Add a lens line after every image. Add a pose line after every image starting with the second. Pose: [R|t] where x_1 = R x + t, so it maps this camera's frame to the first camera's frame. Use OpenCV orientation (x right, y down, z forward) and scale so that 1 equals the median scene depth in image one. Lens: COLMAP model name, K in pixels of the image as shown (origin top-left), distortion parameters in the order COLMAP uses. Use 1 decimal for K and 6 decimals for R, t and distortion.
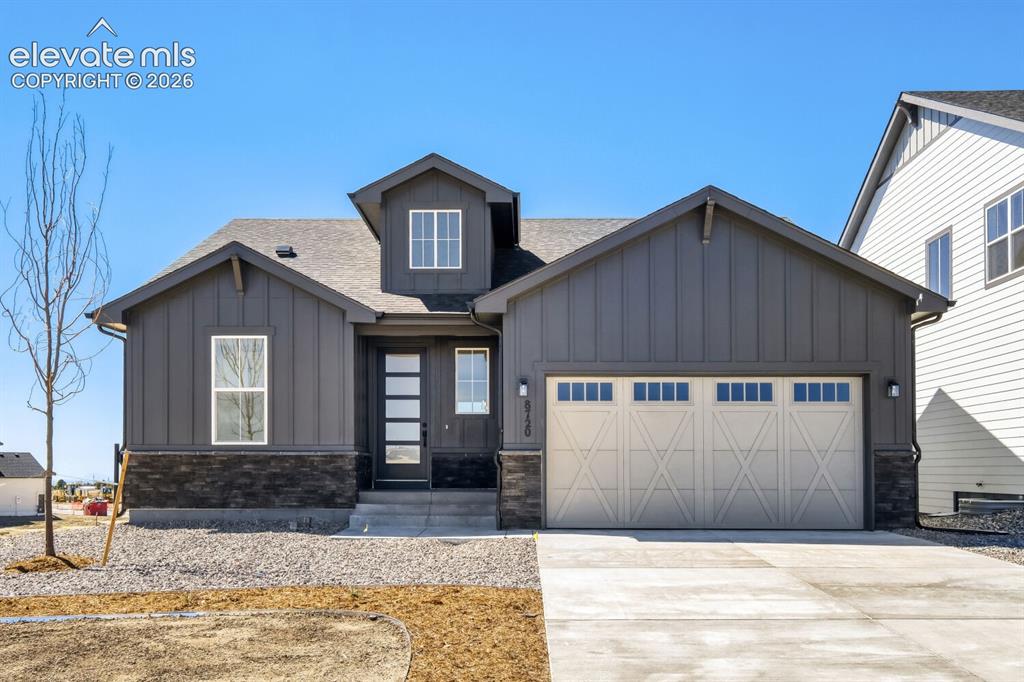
lens RADIAL K [[948.1, 0, 512.1], [0, 948.1, 347.3], [0, 0, 1]] dist [0.010323, 0.000000]
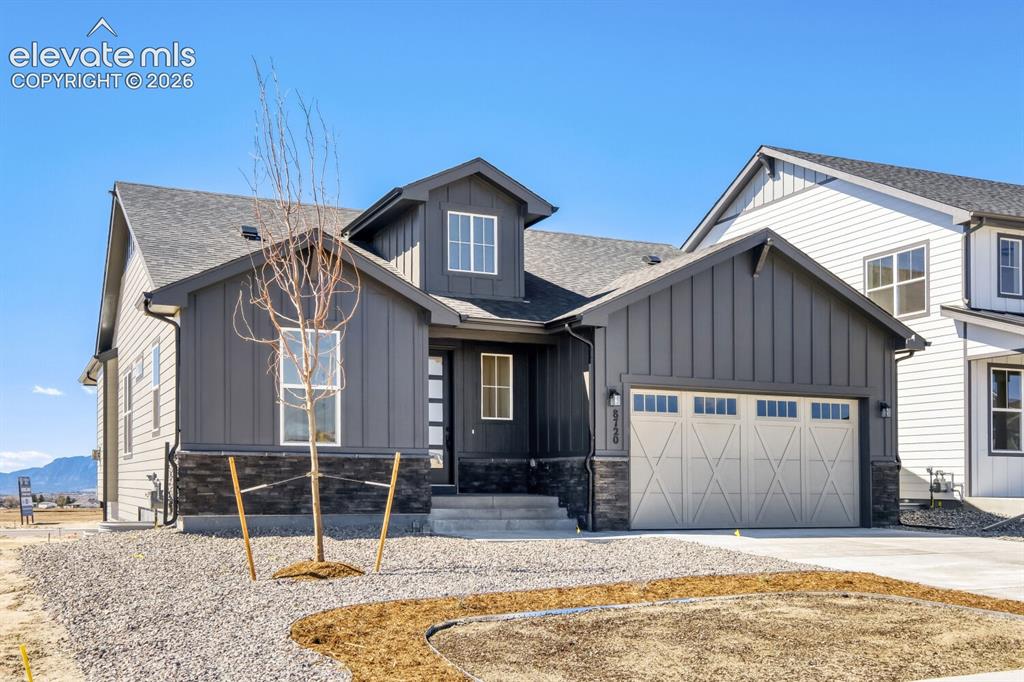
lens RADIAL K [[1035.8, 0, 512.0], [0, 1035.8, 336.6], [0, 0, 1]] dist [0.017167, 0.000000]
pose [[0.907897, 0.062639, 0.414487, -0.543930], [-0.060068, 0.998009, -0.019249, 0.002898], [-0.414867, -0.007422, 0.909852, -0.011005]]
